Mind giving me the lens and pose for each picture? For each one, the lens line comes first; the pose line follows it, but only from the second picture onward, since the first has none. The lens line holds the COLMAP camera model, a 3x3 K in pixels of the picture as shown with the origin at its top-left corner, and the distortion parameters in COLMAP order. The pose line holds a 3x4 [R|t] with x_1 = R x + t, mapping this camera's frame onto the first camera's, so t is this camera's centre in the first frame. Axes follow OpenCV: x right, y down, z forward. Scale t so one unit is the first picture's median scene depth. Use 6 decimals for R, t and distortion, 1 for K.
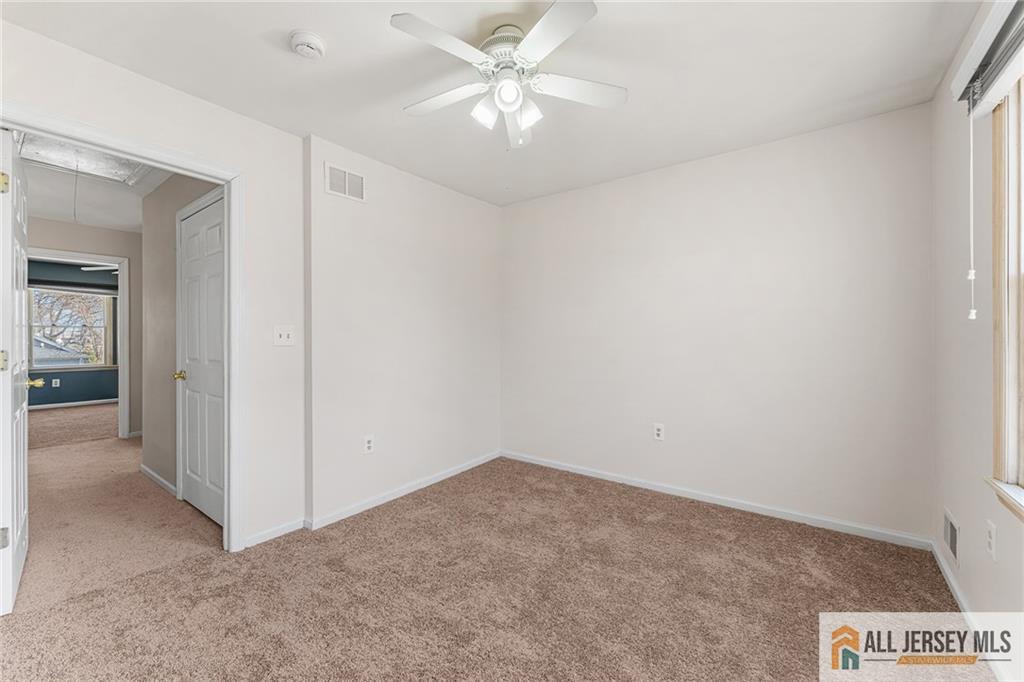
lens RADIAL K [[408.8, 0, 514.0], [0, 408.8, 336.6], [0, 0, 1]] dist [-0.001723, 0.000175]
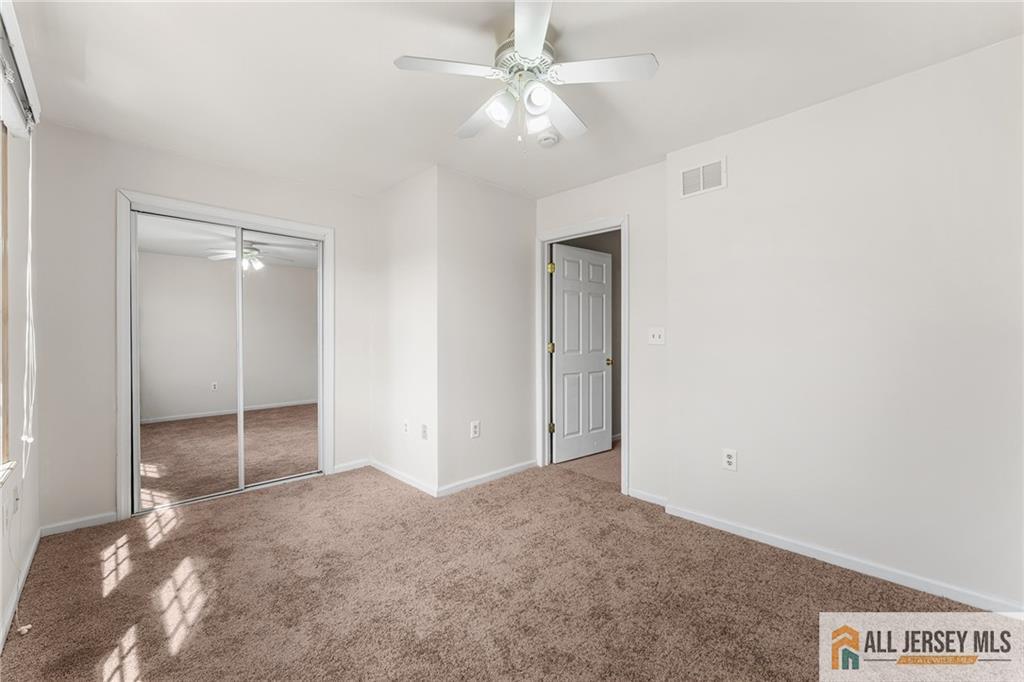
lens RADIAL K [[408.8, 0, 514.6], [0, 408.8, 335.5], [0, 0, 1]] dist [-0.001723, 0.000175]
pose [[-0.146989, -0.008596, -0.989101, 0.657818], [-0.006947, 0.999947, -0.007657, 0.008033], [0.989114, 0.005746, -0.147041, 0.751618]]
